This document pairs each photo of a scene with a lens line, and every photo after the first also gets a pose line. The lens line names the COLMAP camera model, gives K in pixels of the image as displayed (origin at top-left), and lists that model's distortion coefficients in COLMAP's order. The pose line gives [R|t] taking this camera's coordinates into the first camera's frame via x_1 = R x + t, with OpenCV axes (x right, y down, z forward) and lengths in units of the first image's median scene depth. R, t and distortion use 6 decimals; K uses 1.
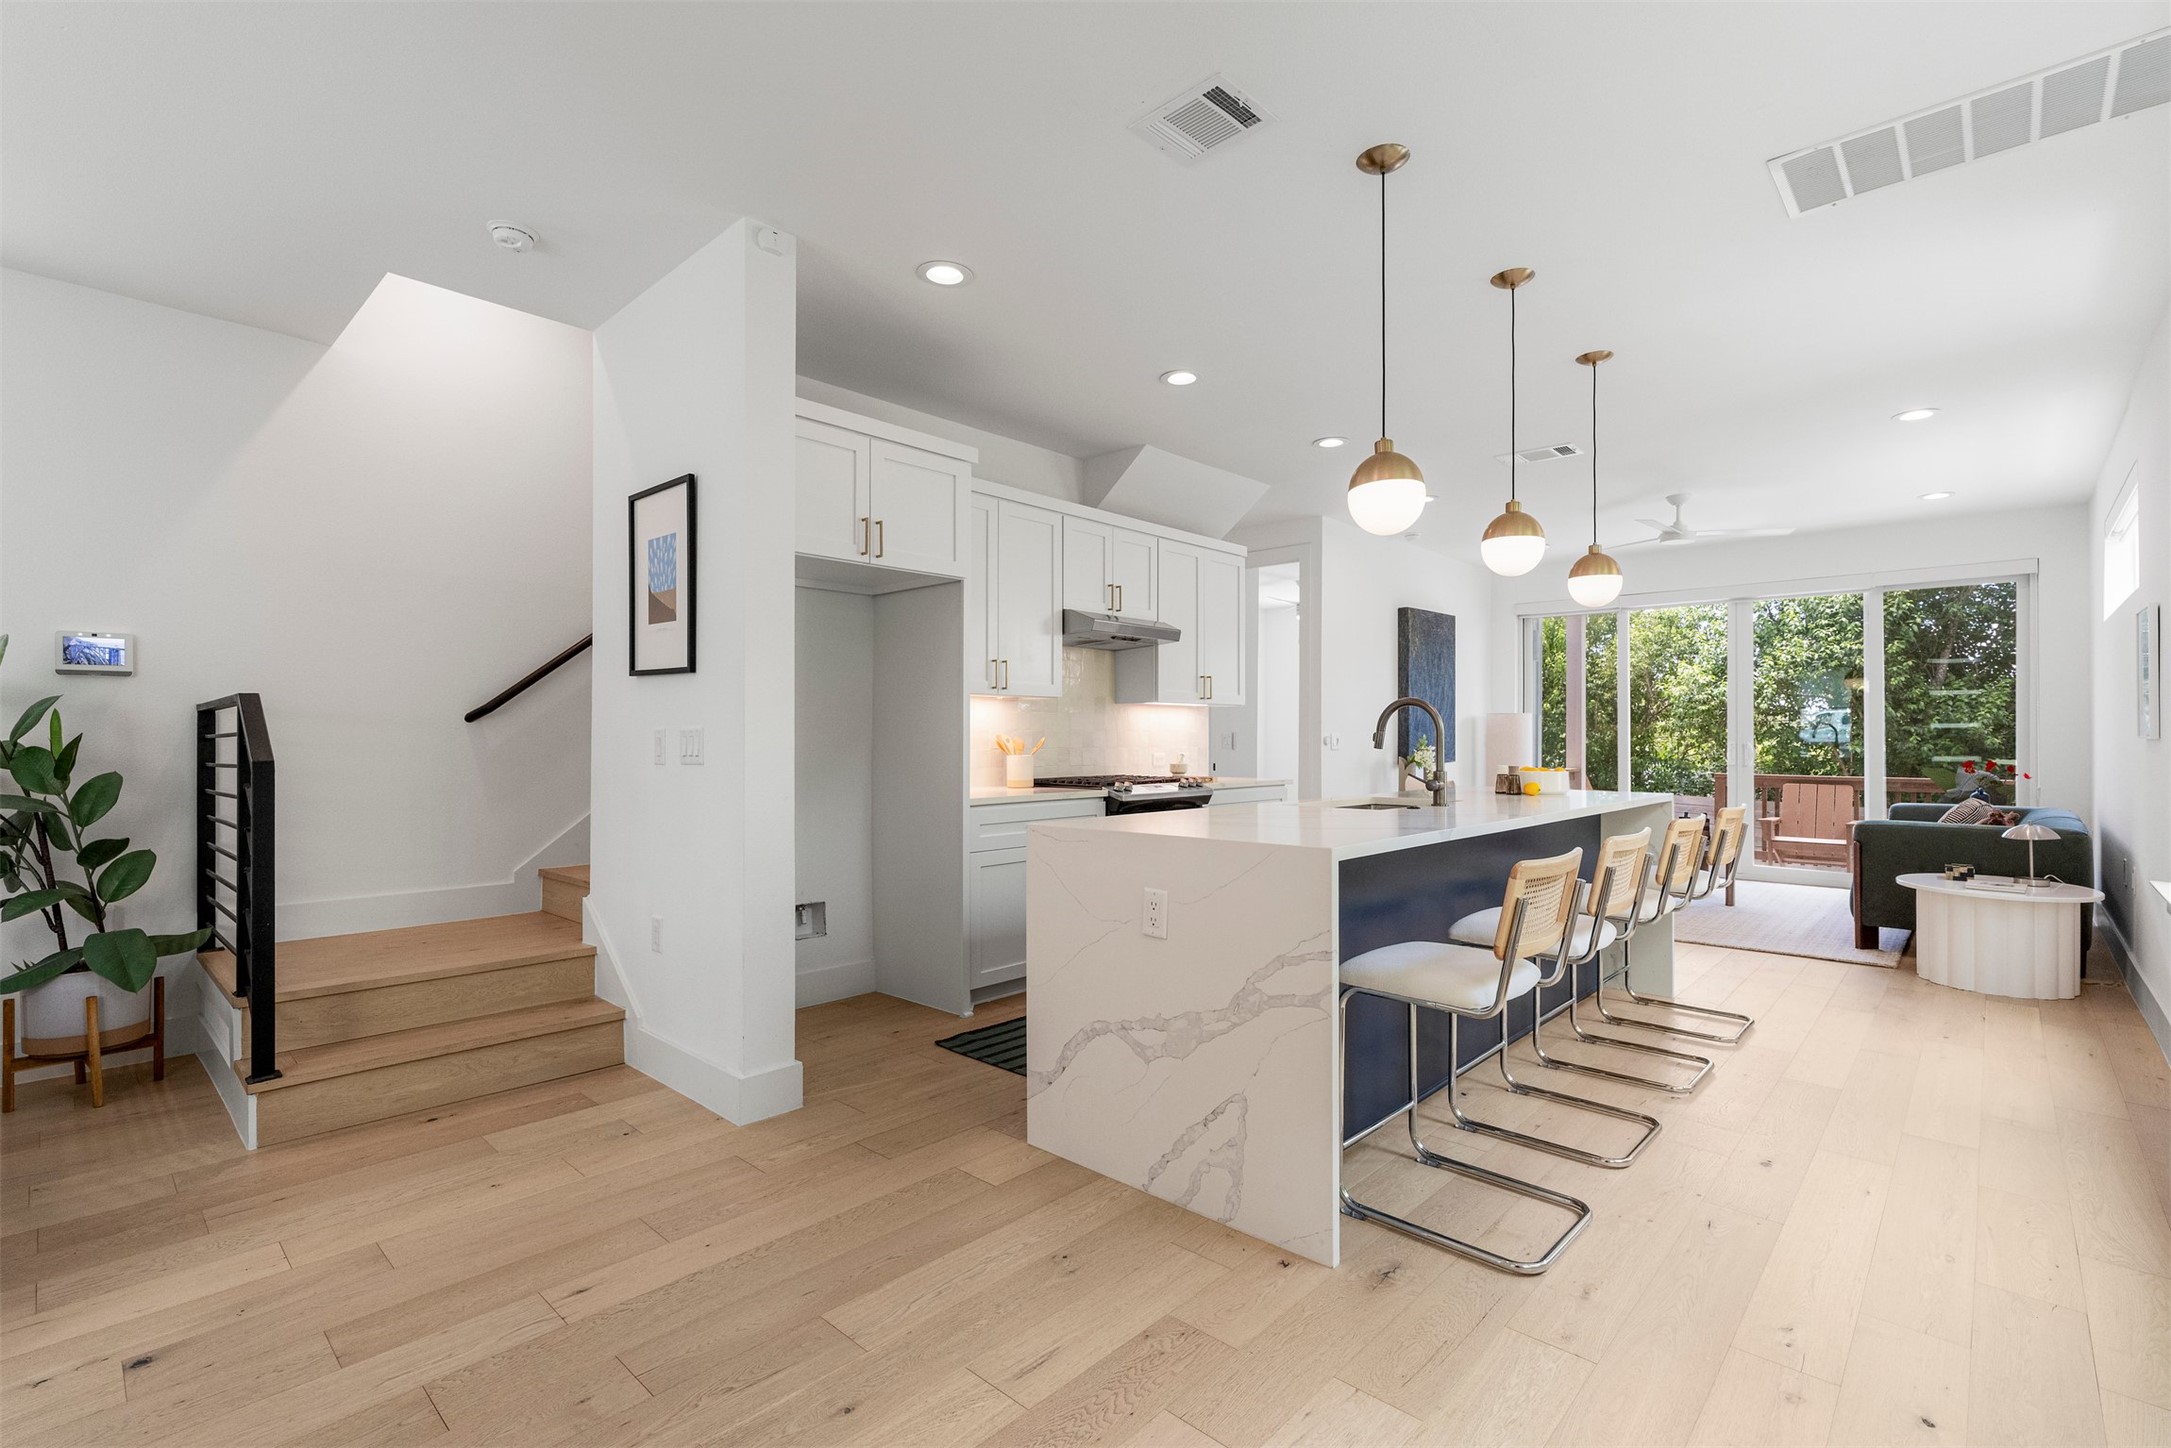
lens RADIAL K [[977.4, 0, 1087.6], [0, 977.4, 743.4], [0, 0, 1]] dist [-0.005508, 0.001463]
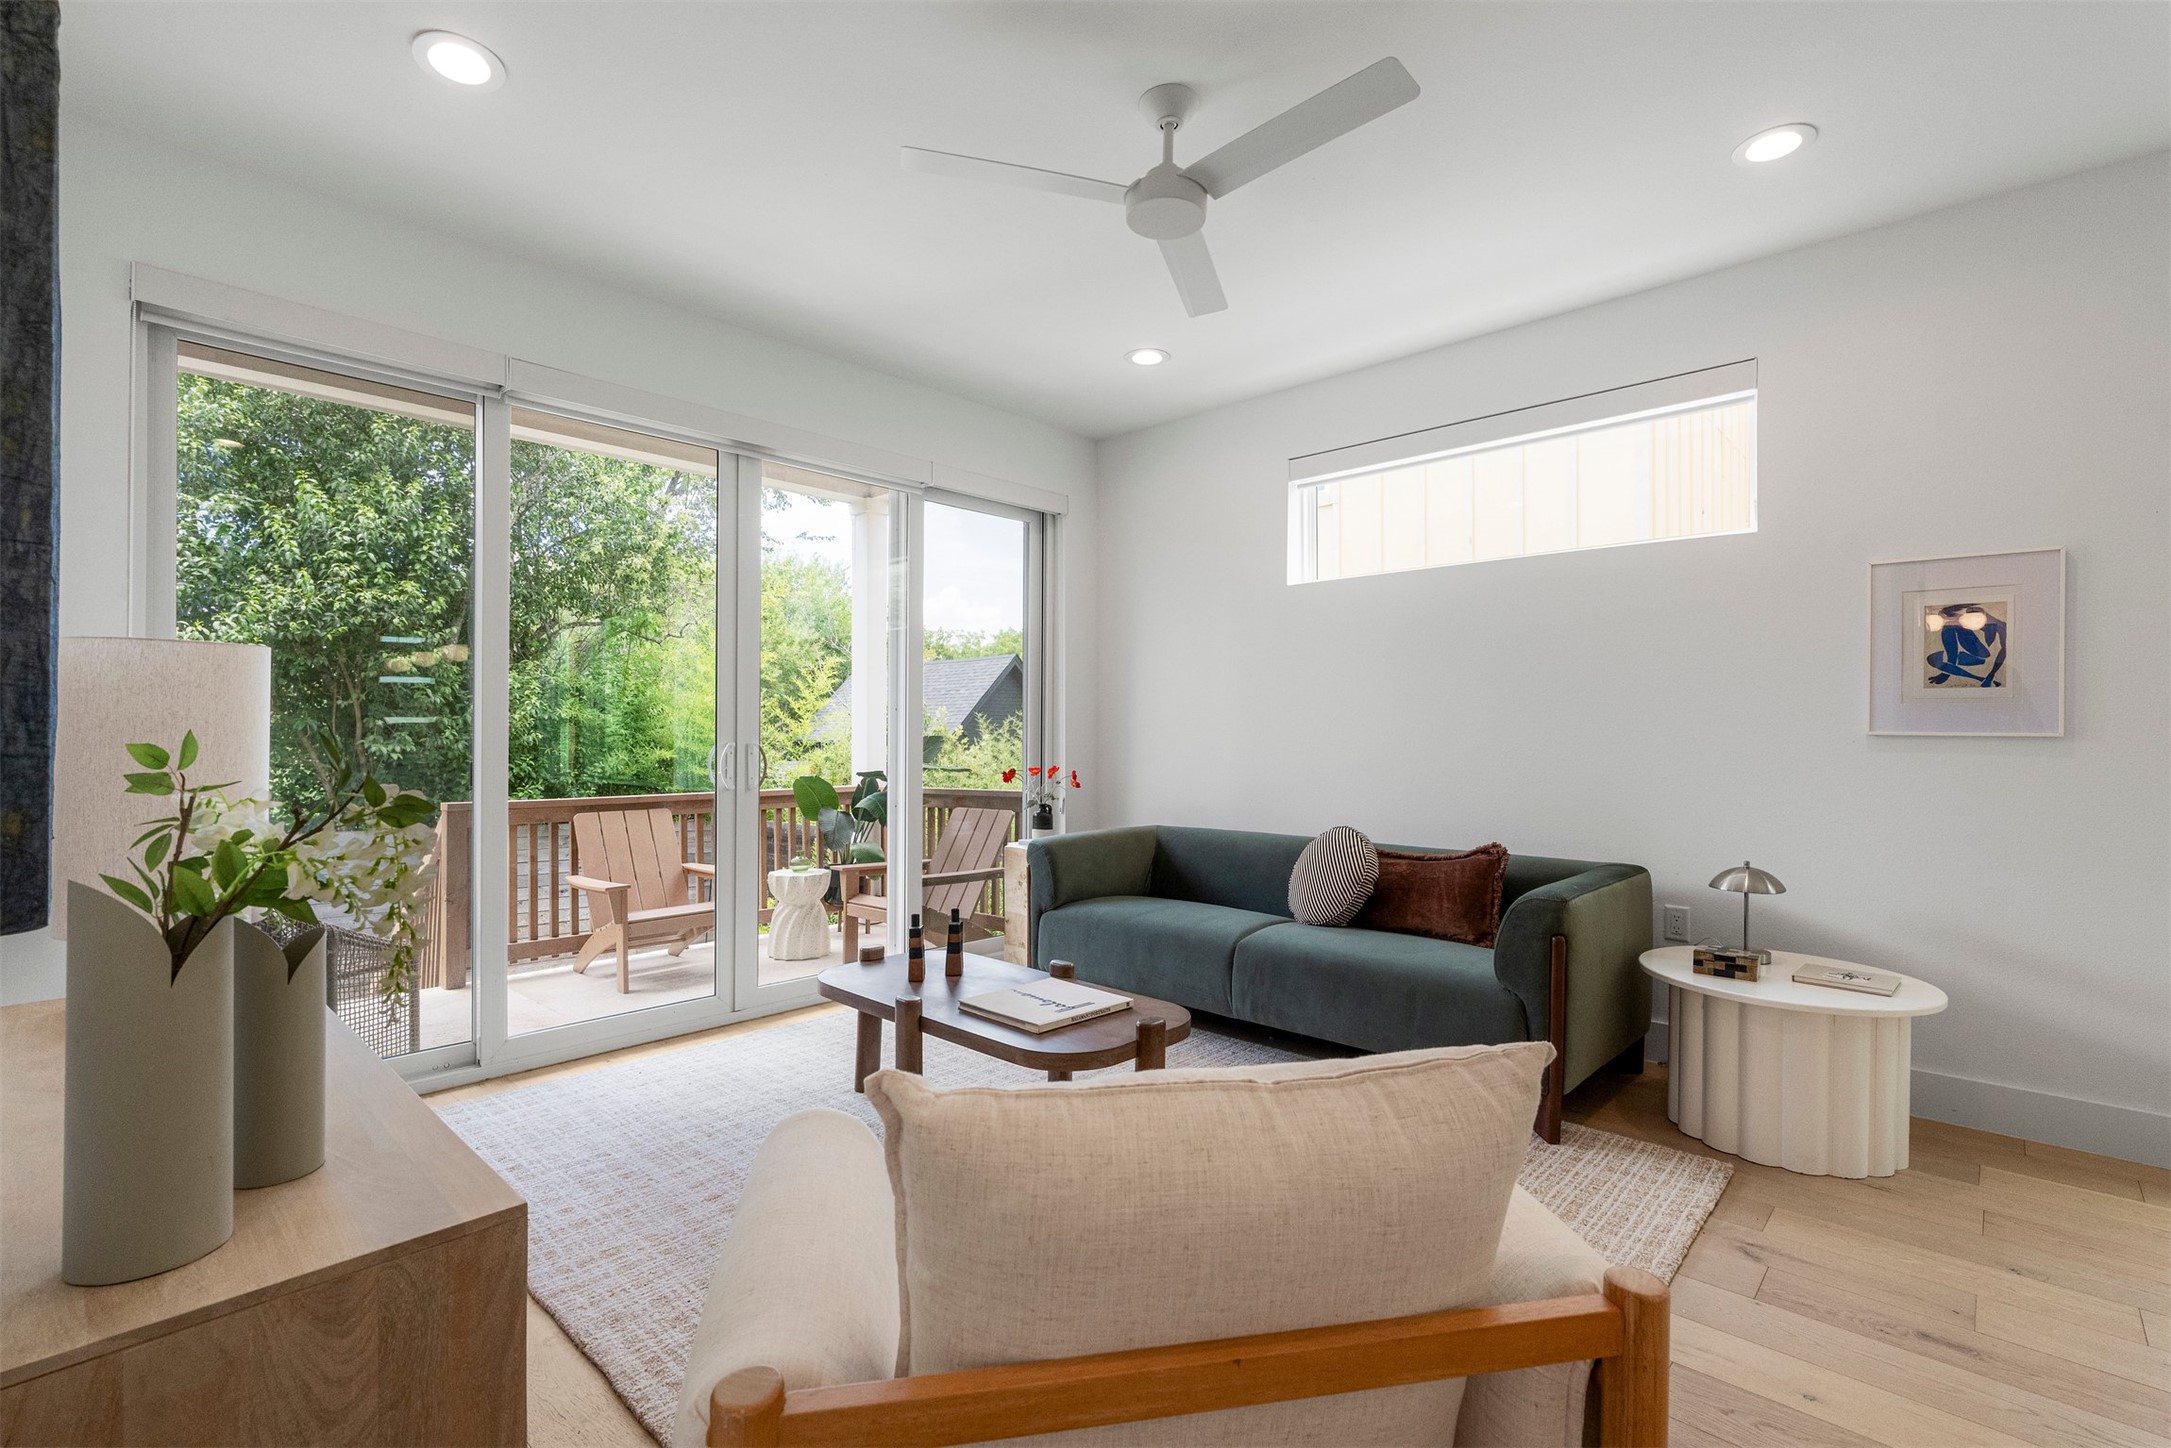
lens RADIAL K [[977.4, 0, 1083.3], [0, 977.4, 725.0], [0, 0, 1]] dist [-0.005508, 0.001463]
pose [[0.005188, 0.008895, 0.999947, 0.112290], [0.004515, 0.999950, -0.008918, -0.003076], [-0.999976, 0.004561, 0.005148, 0.508178]]
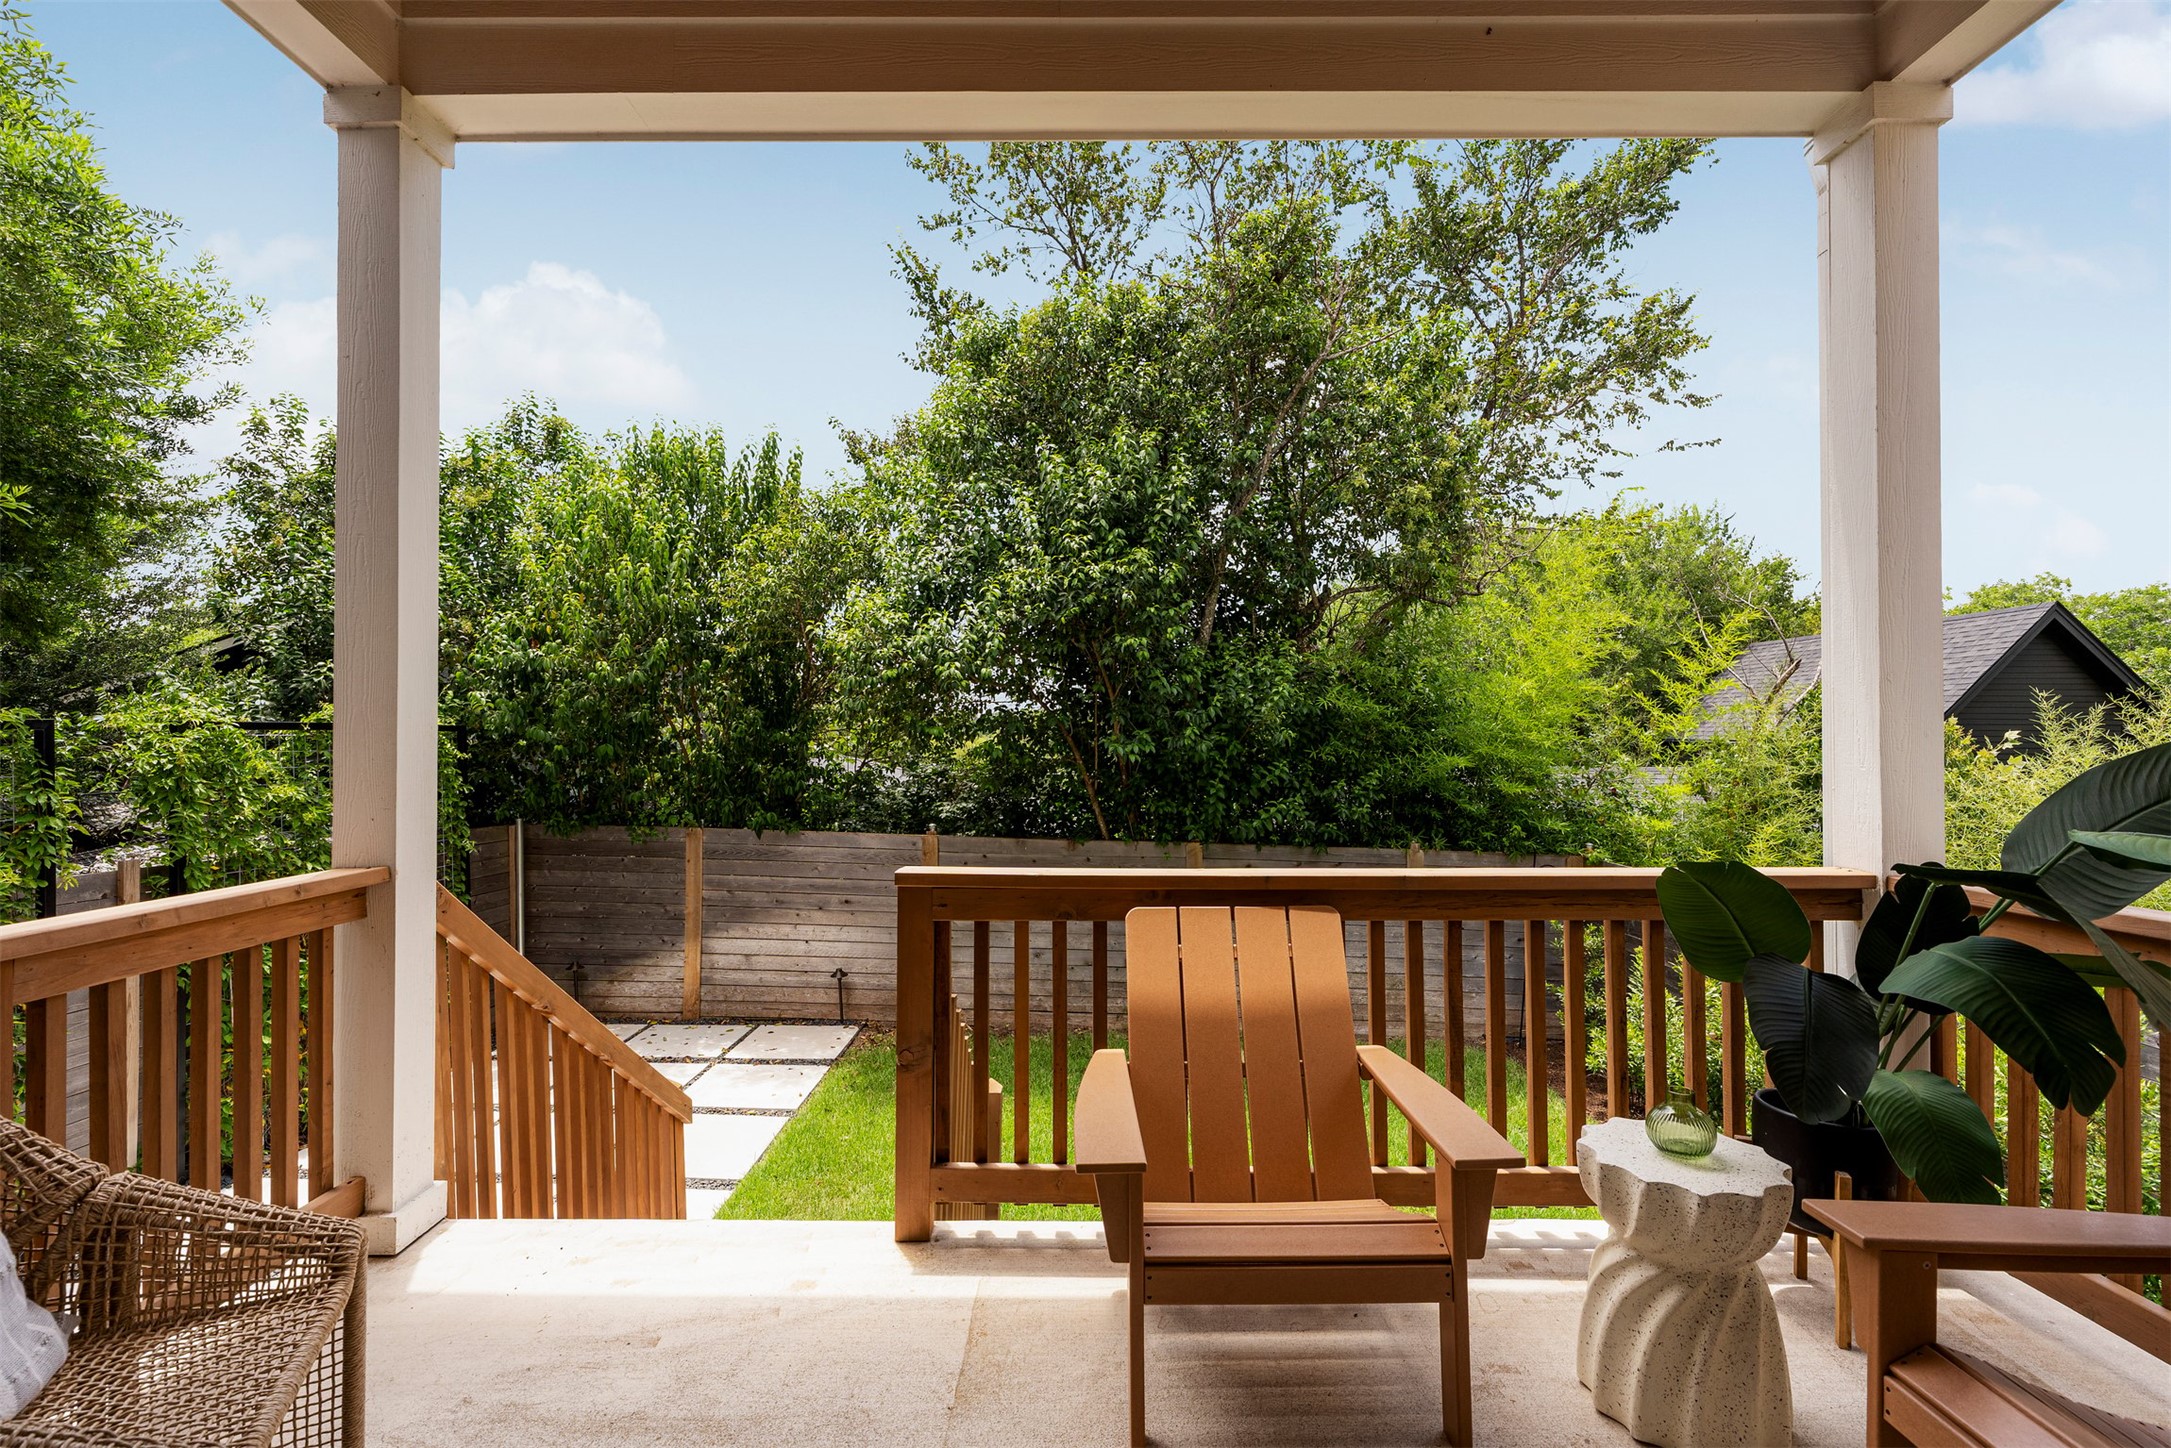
lens RADIAL K [[977.4, 0, 1087.5], [0, 977.4, 723.9], [0, 0, 1]] dist [-0.005508, 0.001463]
pose [[0.732404, 0.004526, 0.680855, 0.382204], [0.005541, 0.999905, -0.012607, -0.002673], [-0.680847, 0.013006, 0.732310, 0.590092]]
